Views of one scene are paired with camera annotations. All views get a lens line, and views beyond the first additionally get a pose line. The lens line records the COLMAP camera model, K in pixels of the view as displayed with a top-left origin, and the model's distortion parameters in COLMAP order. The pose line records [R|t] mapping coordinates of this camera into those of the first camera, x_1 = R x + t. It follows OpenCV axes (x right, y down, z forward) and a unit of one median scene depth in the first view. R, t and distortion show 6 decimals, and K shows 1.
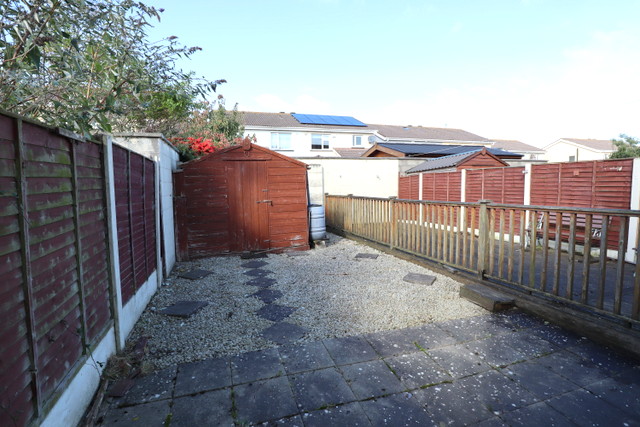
lens RADIAL K [[322.1, 0, 319.6], [0, 322.1, 213.2], [0, 0, 1]] dist [-0.034331, 0.004183]
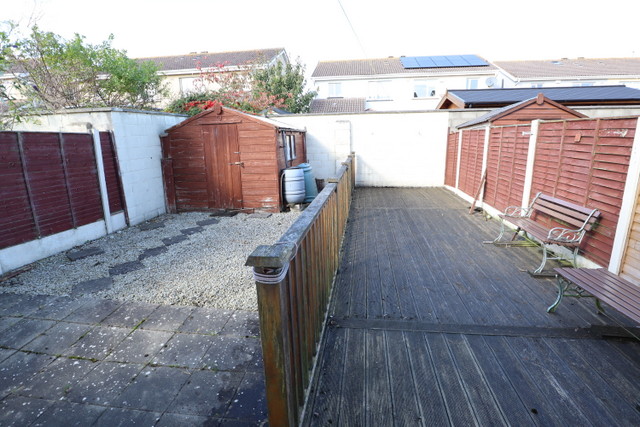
lens RADIAL K [[322.1, 0, 322.1], [0, 322.1, 211.9], [0, 0, 1]] dist [-0.034331, 0.004183]
pose [[0.905479, 0.094120, -0.413823, 0.553086], [-0.030856, 0.987117, 0.156995, -0.055835], [0.423269, -0.129386, 0.896718, 0.163929]]
